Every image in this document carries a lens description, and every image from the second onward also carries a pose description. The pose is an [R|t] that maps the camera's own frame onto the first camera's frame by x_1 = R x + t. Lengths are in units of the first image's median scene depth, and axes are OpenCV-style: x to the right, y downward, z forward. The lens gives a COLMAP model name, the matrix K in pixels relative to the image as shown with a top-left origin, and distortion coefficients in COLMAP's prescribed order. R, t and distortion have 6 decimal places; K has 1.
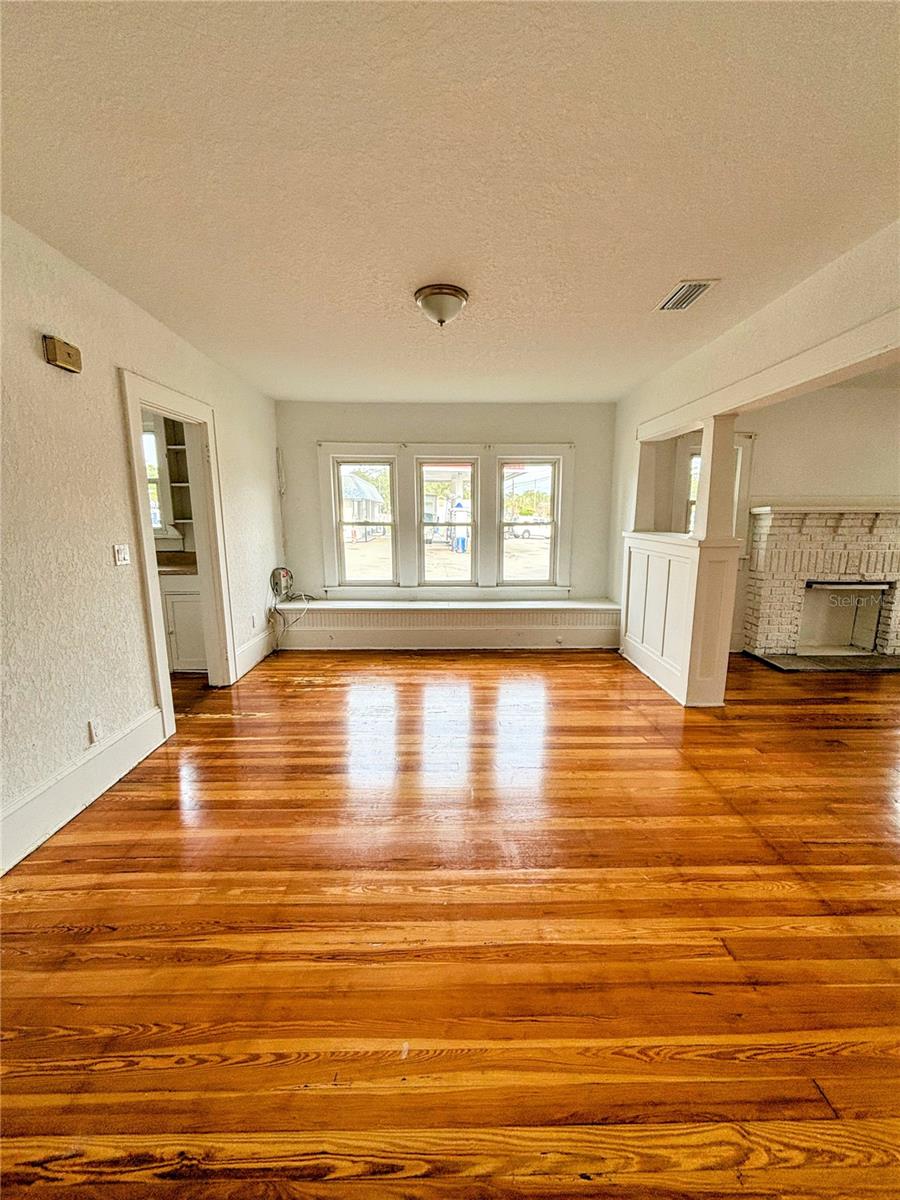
lens RADIAL K [[482.4, 0, 452.6], [0, 482.4, 595.9], [0, 0, 1]] dist [0.003094, 0.000239]
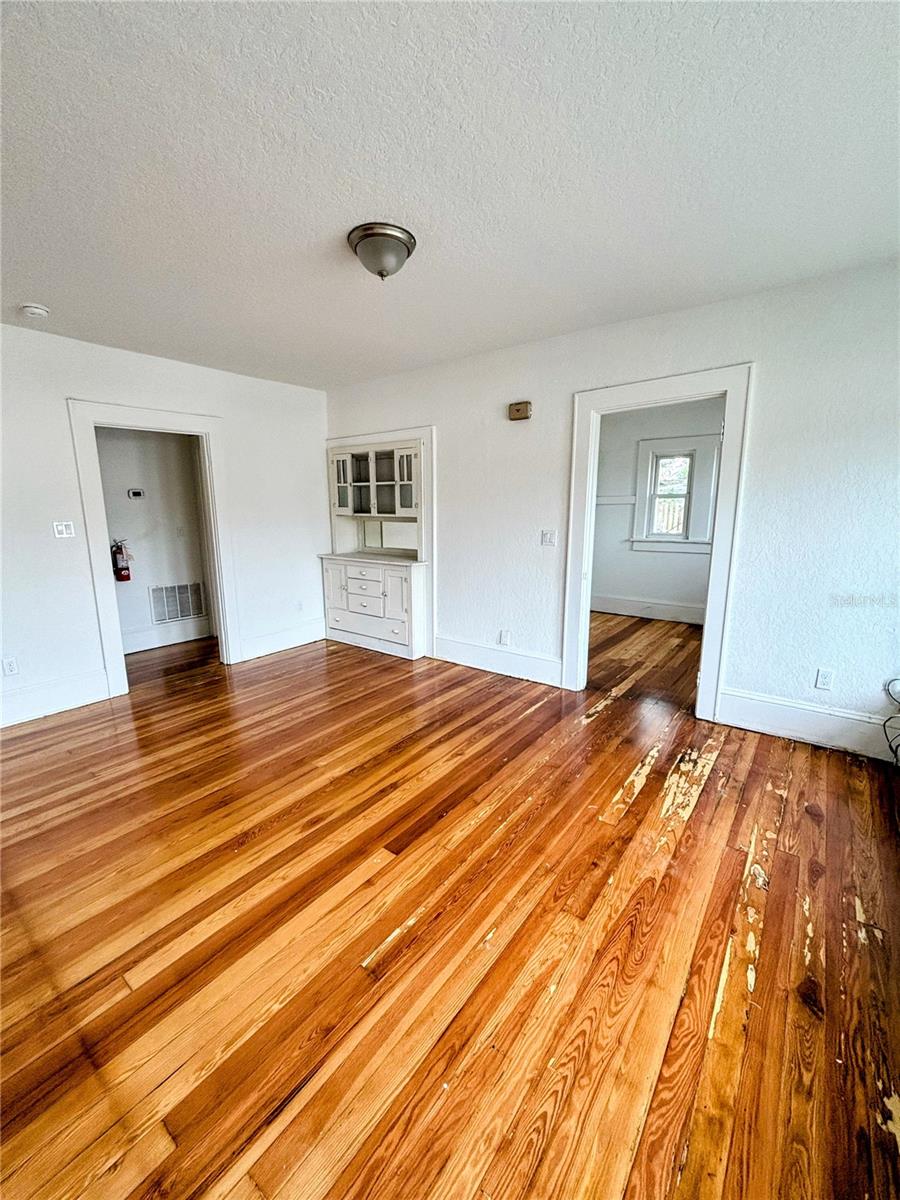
lens RADIAL K [[482.4, 0, 454.7], [0, 482.4, 600.0], [0, 0, 1]] dist [0.003094, 0.000239]
pose [[-0.628458, 0.154482, -0.762349, 0.334660], [-0.114623, 0.950988, 0.287199, -0.164915], [0.769352, 0.267875, -0.579949, 0.962051]]
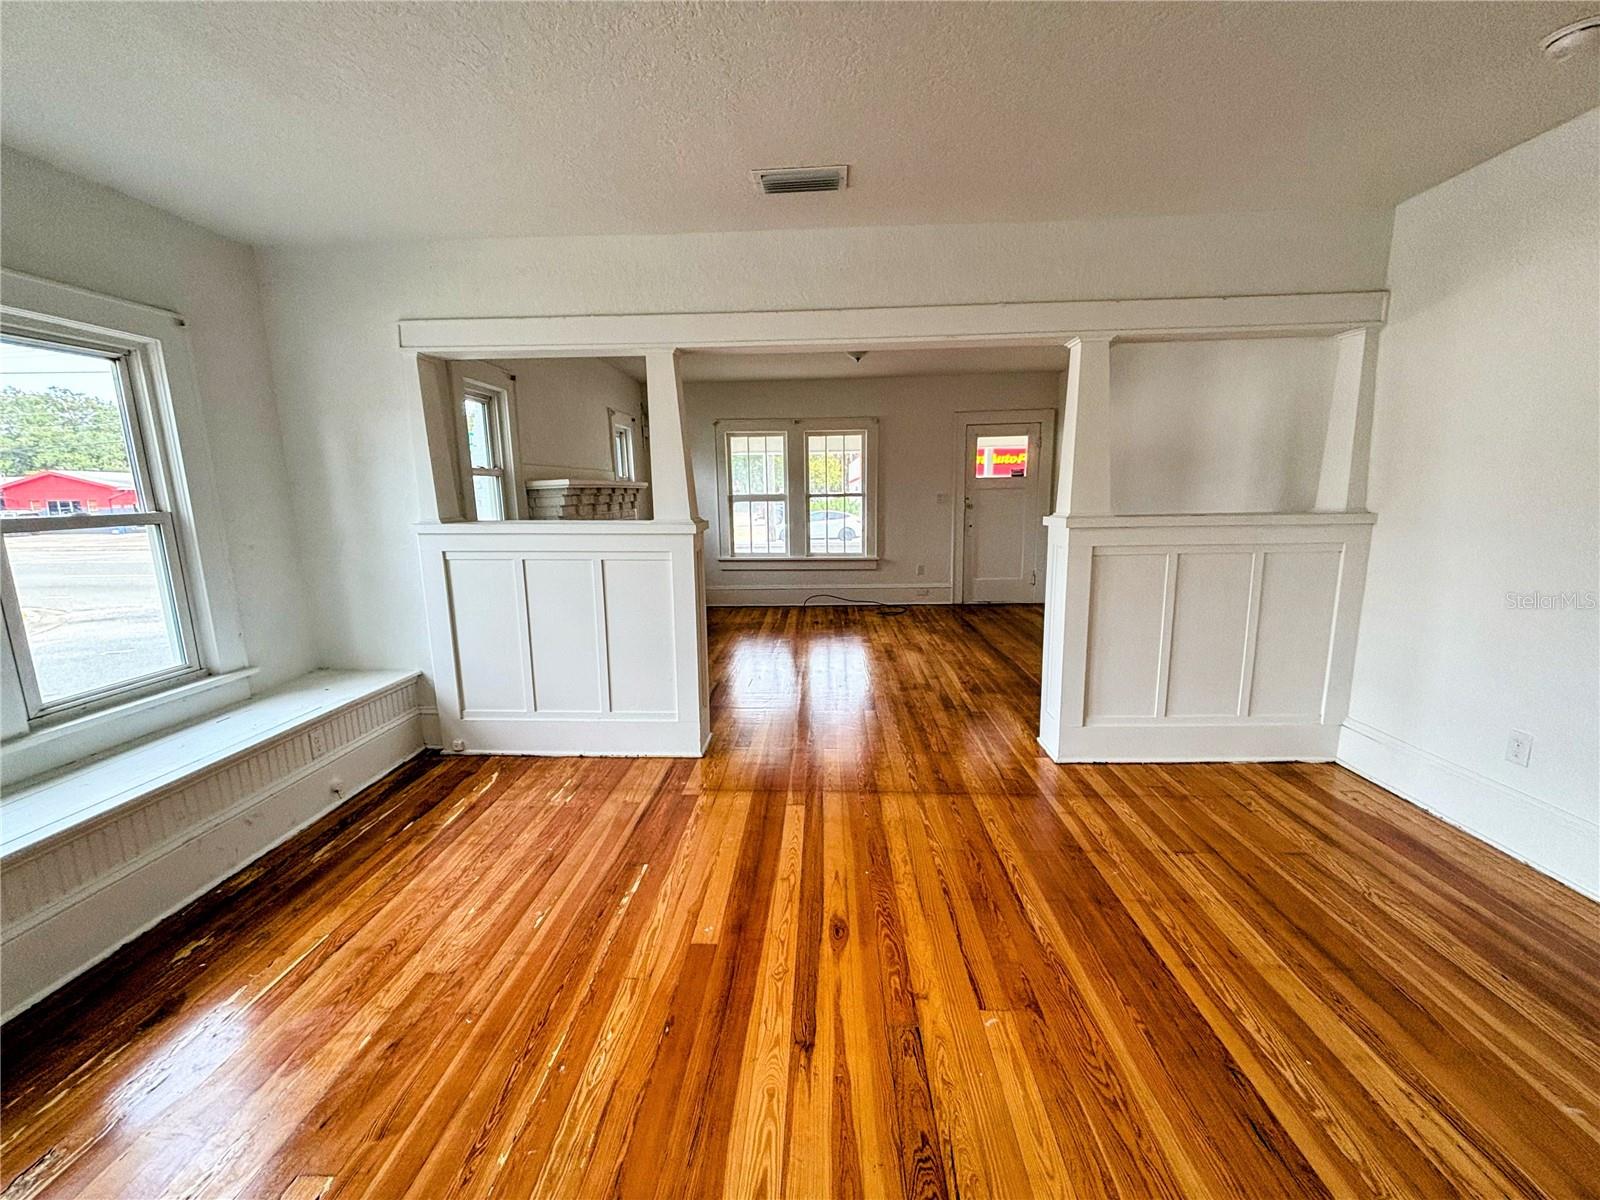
lens RADIAL K [[643.2, 0, 801.1], [0, 643.2, 596.2], [0, 0, 1]] dist [0.003094, 0.000239]
pose [[0.067290, -0.165777, 0.983865, -0.319183], [0.178317, 0.972221, 0.151620, -0.095108], [-0.981670, 0.165237, 0.094981, 0.574170]]
